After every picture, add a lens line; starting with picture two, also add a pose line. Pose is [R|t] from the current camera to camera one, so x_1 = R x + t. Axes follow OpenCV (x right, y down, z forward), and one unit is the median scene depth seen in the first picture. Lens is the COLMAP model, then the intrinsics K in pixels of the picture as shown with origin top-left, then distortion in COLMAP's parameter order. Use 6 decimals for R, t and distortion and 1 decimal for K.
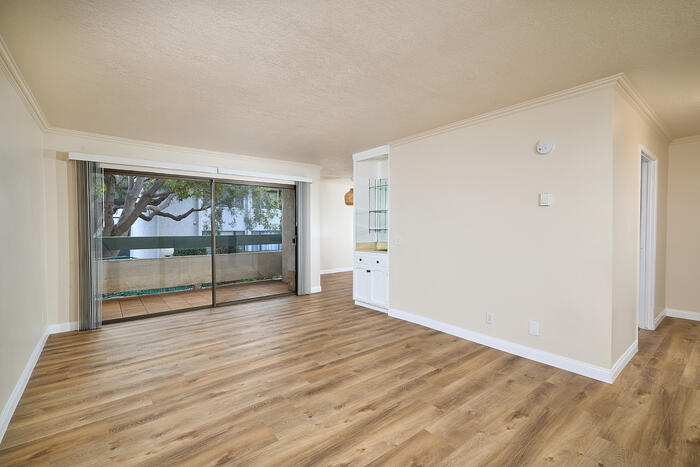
lens RADIAL K [[310.8, 0, 349.2], [0, 310.8, 231.2], [0, 0, 1]] dist [-0.000071, 0.000014]
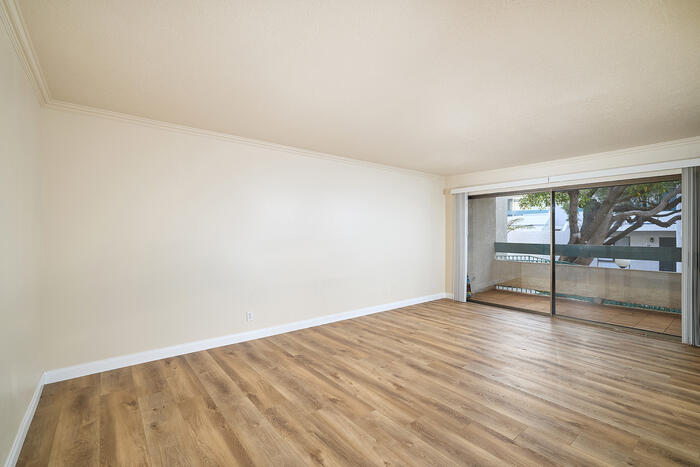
lens RADIAL K [[310.8, 0, 349.6], [0, 310.8, 234.0], [0, 0, 1]] dist [-0.000071, 0.000014]
pose [[0.000013, 0.004133, -0.999991, 1.115575], [-0.015881, 0.999865, 0.004132, -0.030127], [0.999874, 0.015881, 0.000079, 0.693996]]
